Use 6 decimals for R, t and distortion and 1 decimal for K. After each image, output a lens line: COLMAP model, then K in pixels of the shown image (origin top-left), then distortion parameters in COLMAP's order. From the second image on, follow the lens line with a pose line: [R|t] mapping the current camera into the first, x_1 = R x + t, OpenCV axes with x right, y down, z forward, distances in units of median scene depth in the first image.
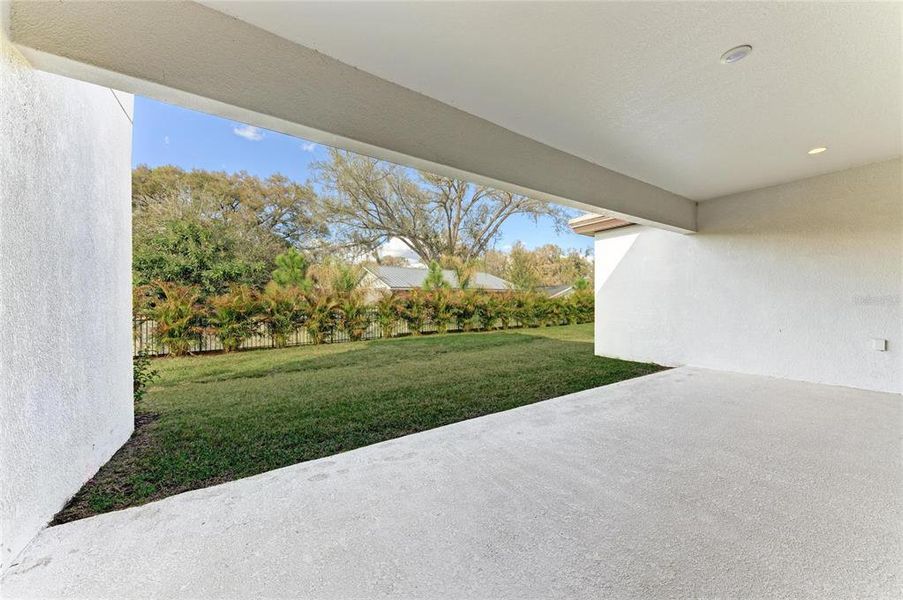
lens RADIAL K [[316.7, 0, 450.1], [0, 316.7, 299.7], [0, 0, 1]] dist [0.012241, -0.000399]
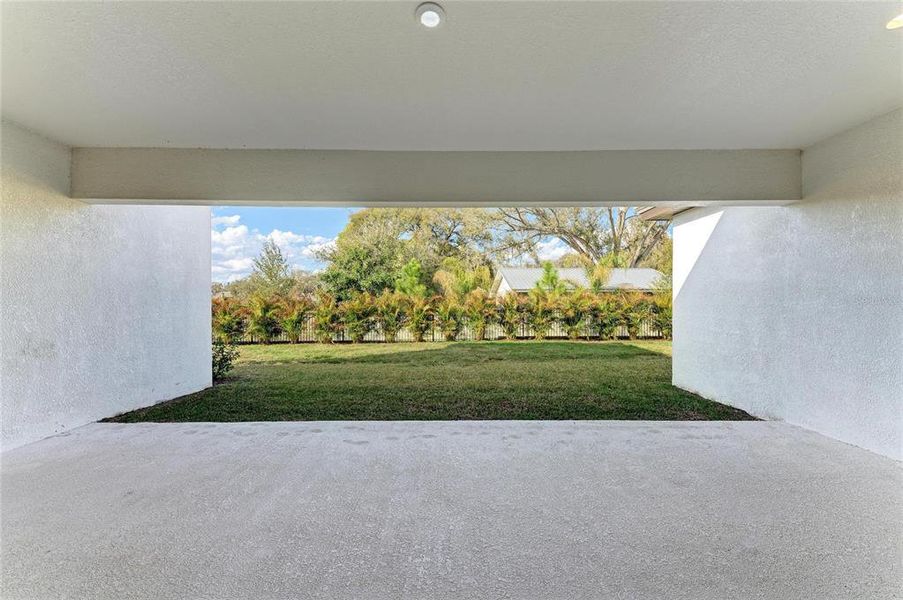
lens RADIAL K [[316.7, 0, 450.6], [0, 316.7, 300.0], [0, 0, 1]] dist [0.012241, -0.000399]
pose [[0.843062, 0.000064, -0.537817, 0.332927], [0.001570, 0.999995, 0.002580, -0.016955], [0.537815, -0.003019, 0.843058, 0.088601]]
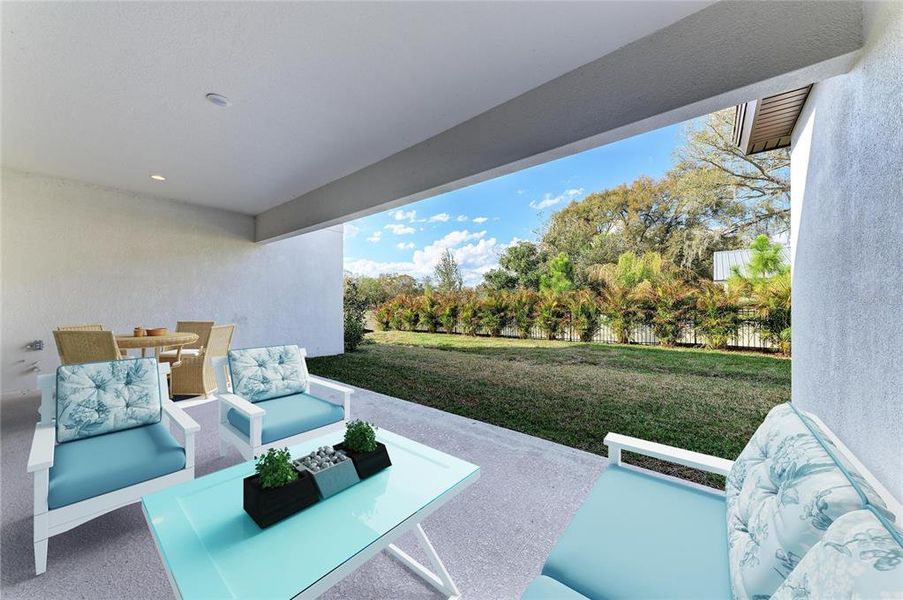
lens RADIAL K [[316.7, 0, 450.7], [0, 316.7, 305.7], [0, 0, 1]] dist [0.012241, -0.000399]
pose [[0.310871, 0.012707, -0.950367, 0.563092], [0.011828, 0.999781, 0.017236, -0.002003], [0.950378, -0.016599, 0.310653, 0.352067]]
